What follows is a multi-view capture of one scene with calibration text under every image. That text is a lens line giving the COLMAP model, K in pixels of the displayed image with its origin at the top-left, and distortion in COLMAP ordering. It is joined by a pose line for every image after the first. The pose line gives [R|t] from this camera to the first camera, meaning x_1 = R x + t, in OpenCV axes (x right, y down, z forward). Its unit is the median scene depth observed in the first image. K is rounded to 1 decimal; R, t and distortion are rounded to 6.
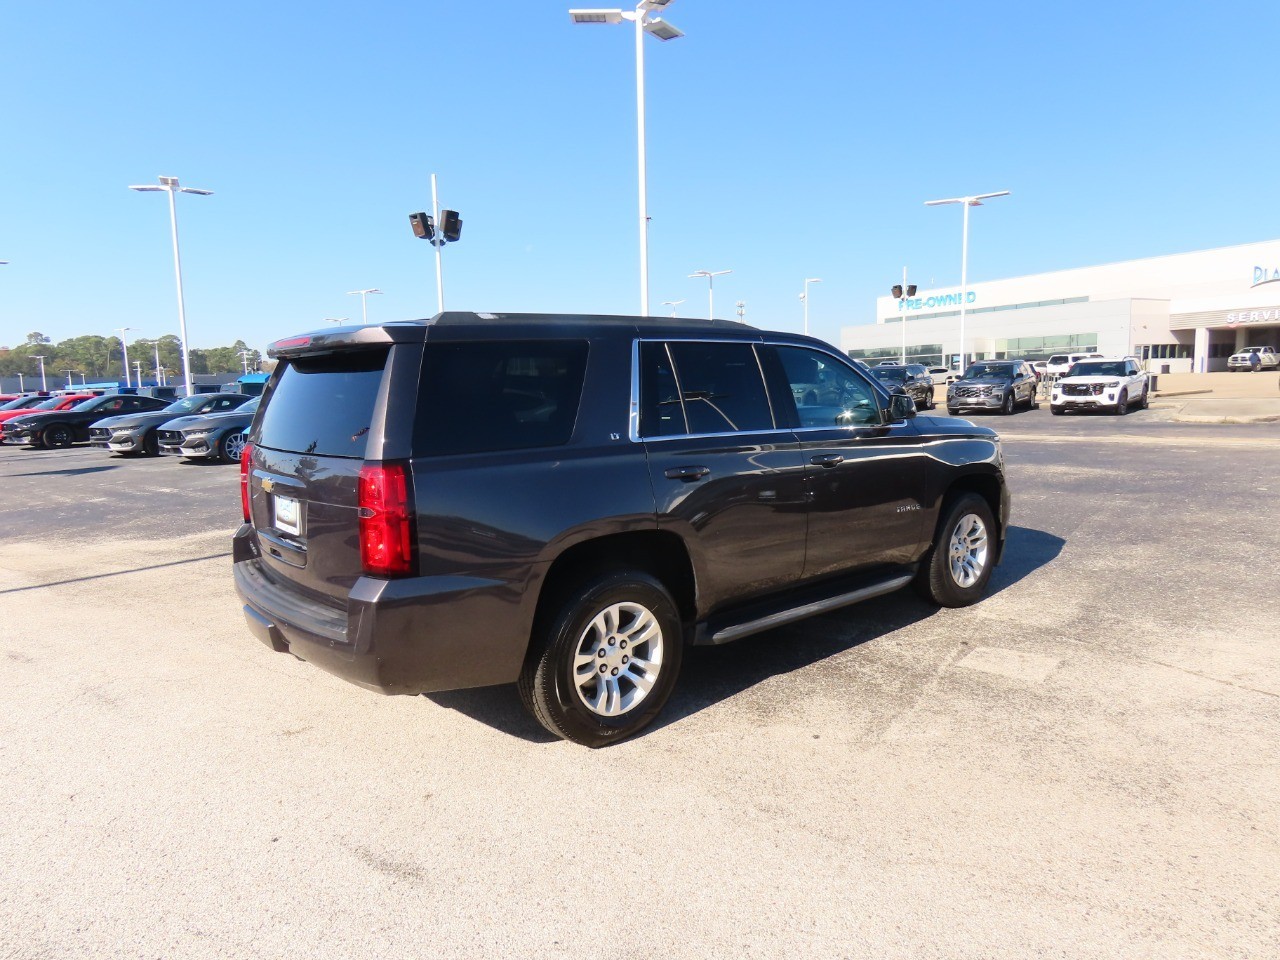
lens RADIAL K [[813.2, 0, 643.1], [0, 813.2, 478.7], [0, 0, 1]] dist [-0.005880, 0.001280]
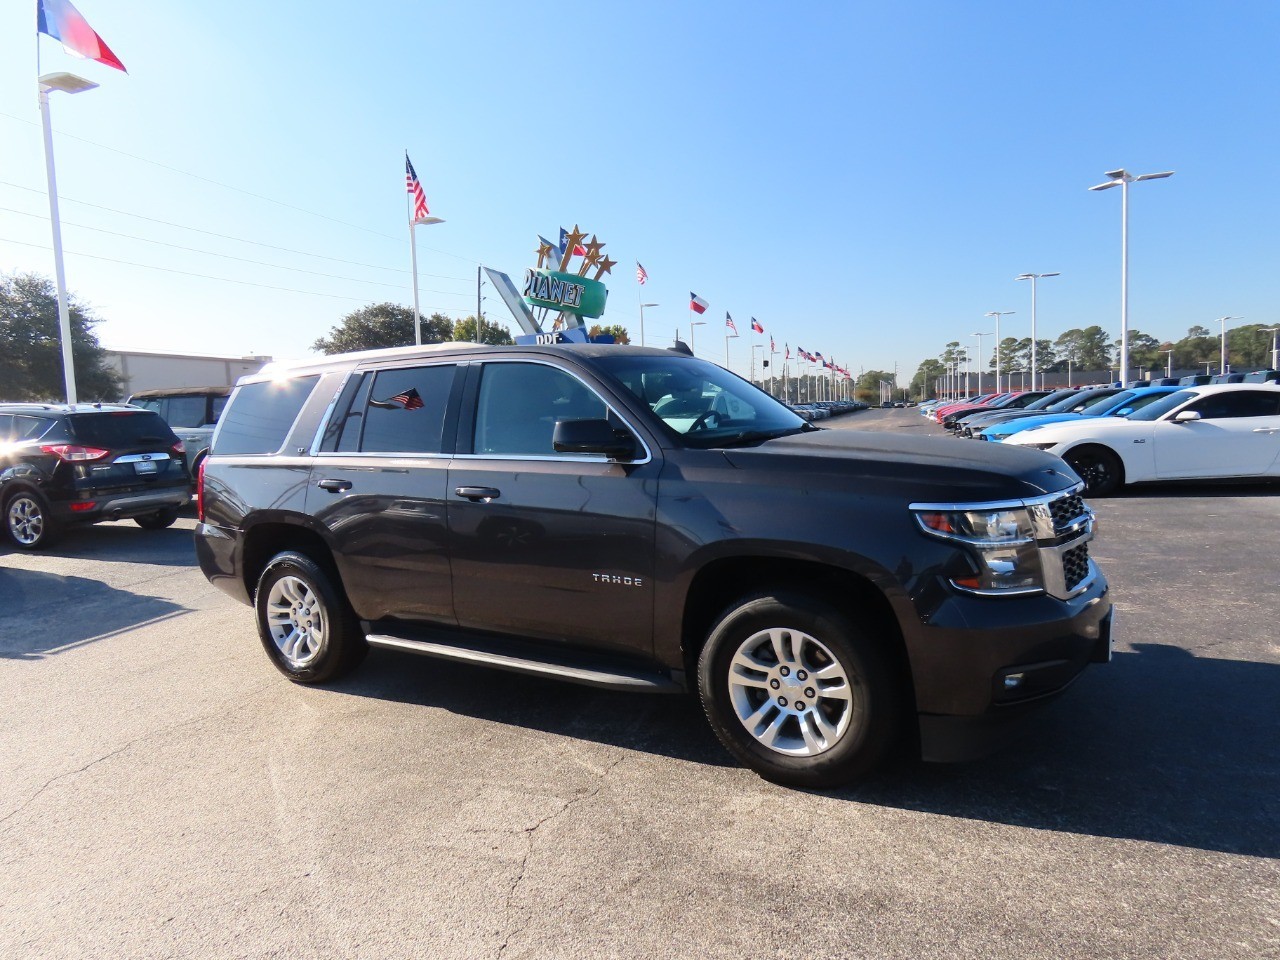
lens RADIAL K [[813.2, 0, 642.3], [0, 813.2, 477.2], [0, 0, 1]] dist [-0.005880, 0.001280]
pose [[0.321086, 0.088821, -0.942876, 1.018323], [-0.080422, 0.994553, 0.066302, -0.102768], [0.943629, 0.054539, 0.326480, 0.812735]]
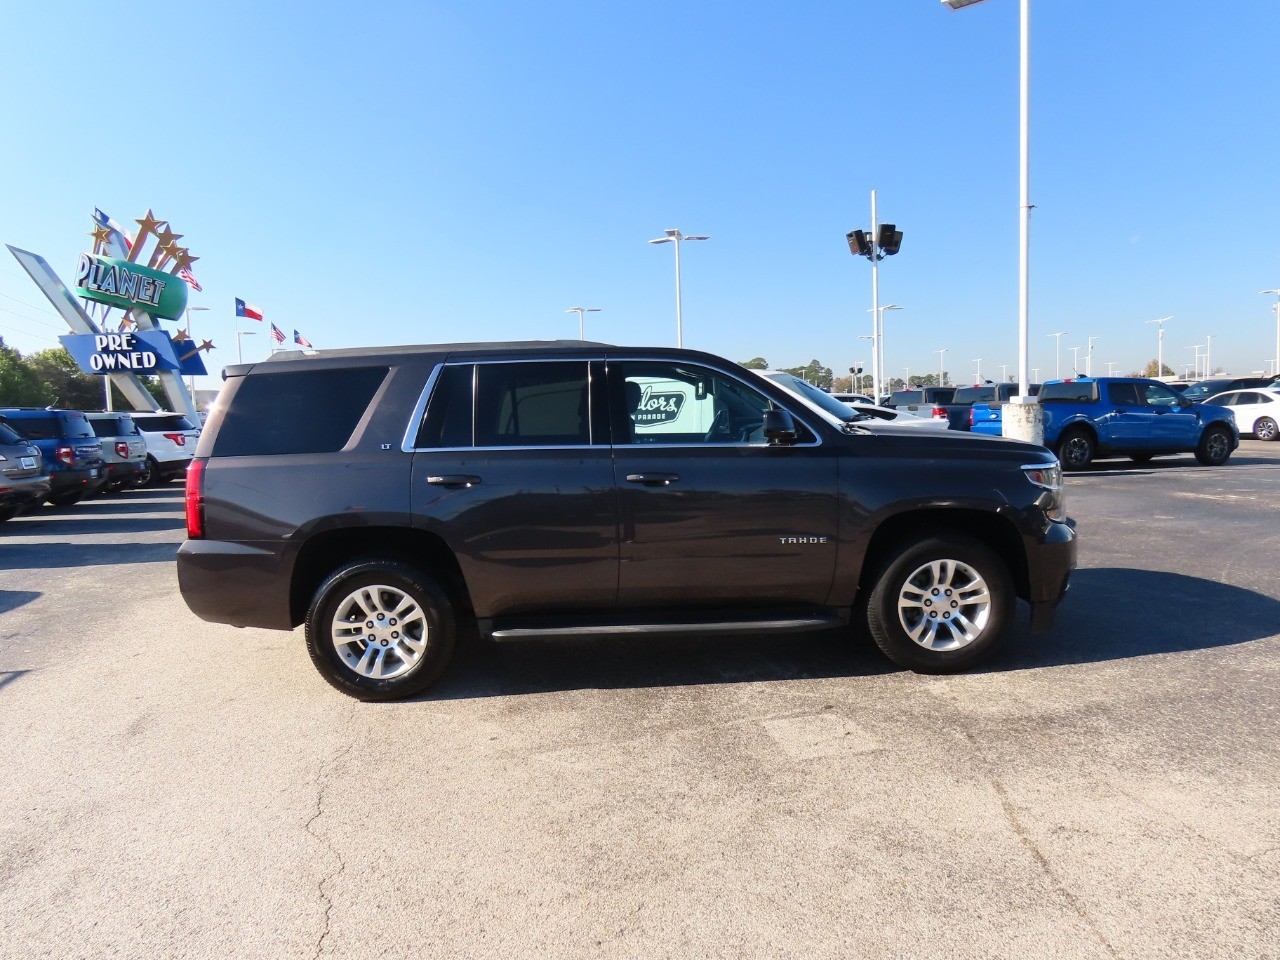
lens RADIAL K [[813.2, 0, 642.2], [0, 813.2, 479.1], [0, 0, 1]] dist [-0.005880, 0.001280]
pose [[0.781273, 0.047850, -0.622353, 0.752296], [-0.058375, 0.998289, 0.003474, -0.022324], [0.621454, 0.033616, 0.782729, 0.220901]]
